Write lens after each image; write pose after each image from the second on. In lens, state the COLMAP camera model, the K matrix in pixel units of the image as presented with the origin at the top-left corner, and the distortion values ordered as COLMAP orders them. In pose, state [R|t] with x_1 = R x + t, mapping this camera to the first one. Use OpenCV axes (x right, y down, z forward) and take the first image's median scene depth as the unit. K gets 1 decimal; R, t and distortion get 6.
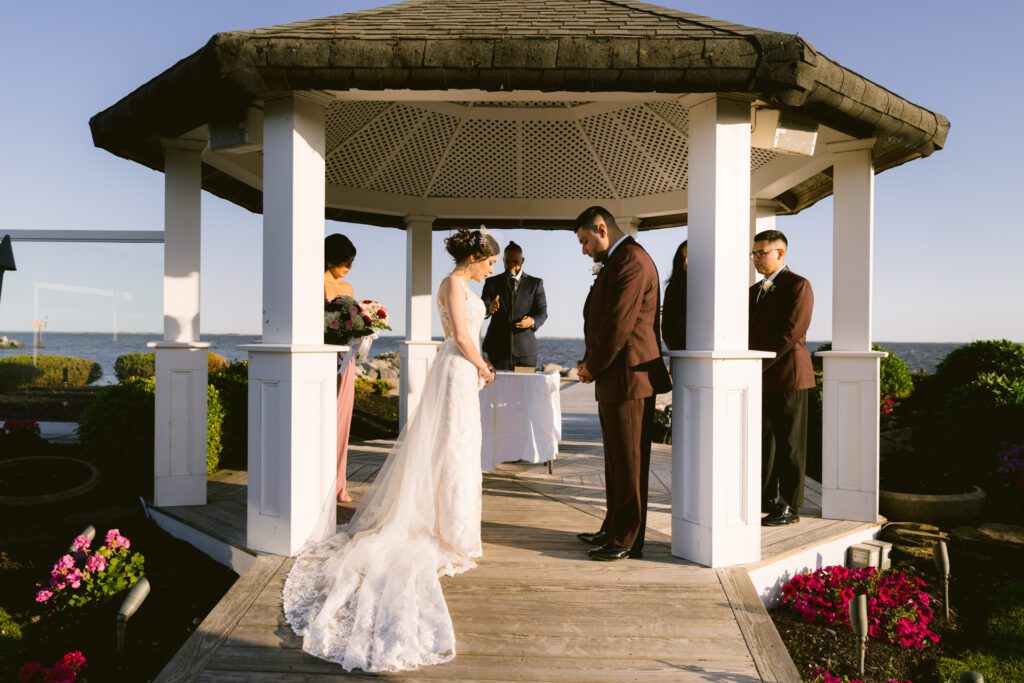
lens RADIAL K [[1323.7, 0, 512.0], [0, 1323.7, 341.5], [0, 0, 1]] dist [-0.000791, -0.001183]
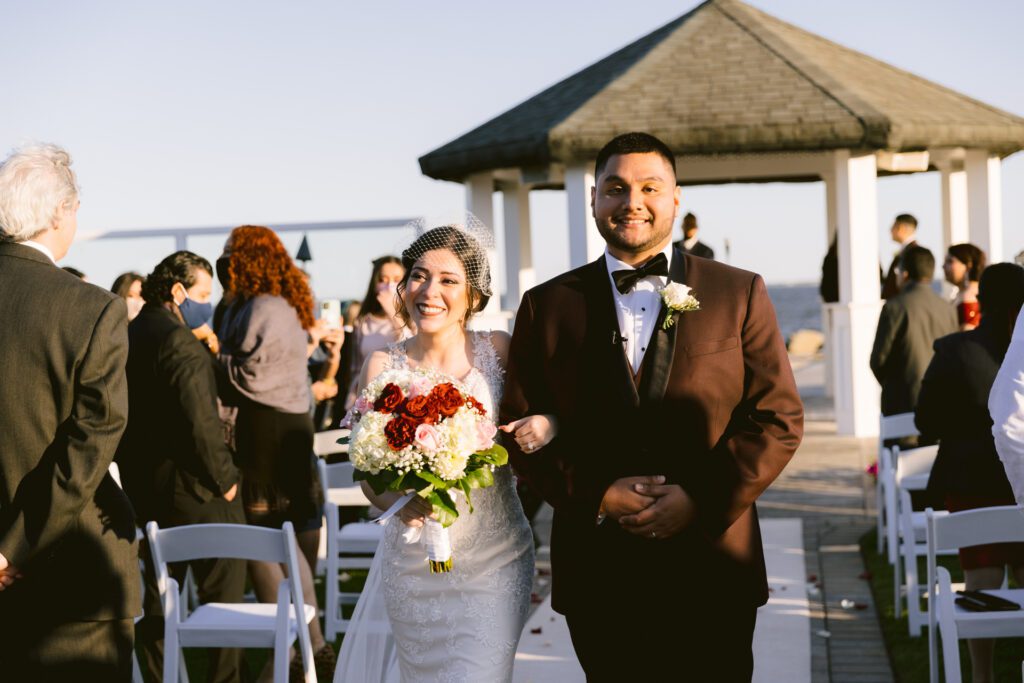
lens RADIAL K [[2781.7, 0, 388.1], [0, 2781.7, 341.0], [0, 0, 1]] dist [0.008323, -0.814496]
pose [[0.989867, -0.045584, -0.134480, 0.046404], [0.047482, 0.998812, 0.010937, -0.012220], [0.133822, -0.017211, 0.990856, -2.623697]]
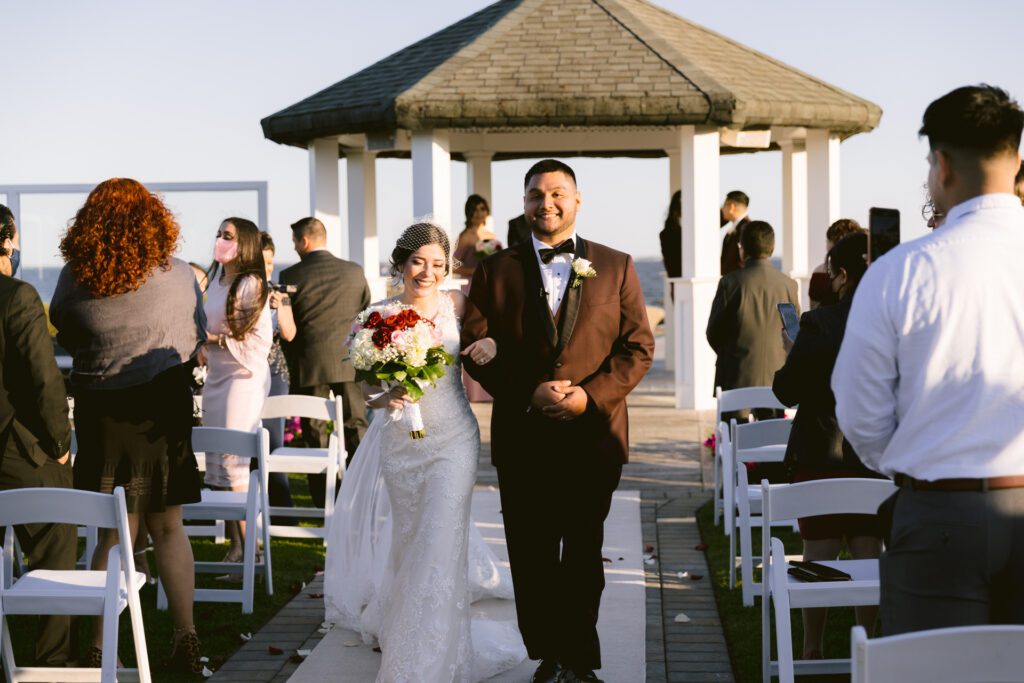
lens RADIAL K [[3468.9, 0, 512.0], [0, 3468.9, 341.5], [0, 0, 1]] dist [0.054257, 0.826645]
pose [[0.999456, -0.024515, -0.022059, 0.019888], [0.024995, 0.999451, 0.021758, -0.013644], [0.021514, -0.022298, 0.999520, -3.510599]]
